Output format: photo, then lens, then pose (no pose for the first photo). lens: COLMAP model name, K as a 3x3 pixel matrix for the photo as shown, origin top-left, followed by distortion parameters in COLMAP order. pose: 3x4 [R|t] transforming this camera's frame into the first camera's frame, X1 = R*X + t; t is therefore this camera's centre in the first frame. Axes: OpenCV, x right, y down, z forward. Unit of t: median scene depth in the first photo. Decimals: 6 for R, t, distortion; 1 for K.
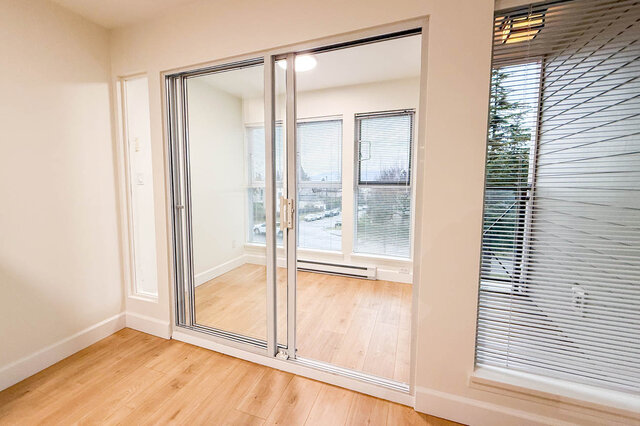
lens RADIAL K [[262.1, 0, 317.6], [0, 262.1, 203.1], [0, 0, 1]] dist [0.001708, 0.000257]
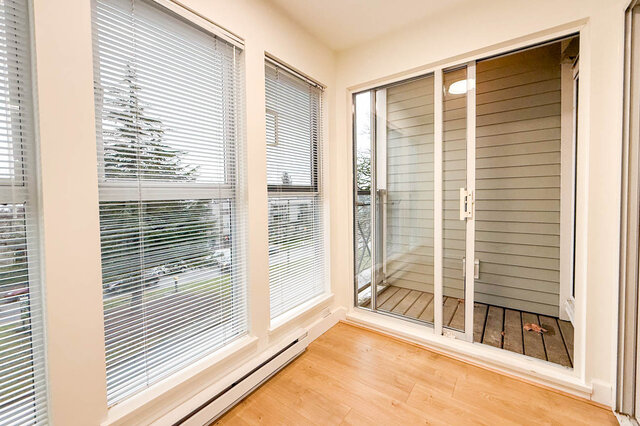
lens RADIAL K [[262.1, 0, 317.6], [0, 262.1, 203.1], [0, 0, 1]] dist [0.001708, 0.000257]
pose [[0.272770, -0.036533, 0.961385, -0.513312], [0.095989, 0.995326, 0.010588, -0.065744], [-0.957279, 0.089395, 0.275002, 1.218487]]
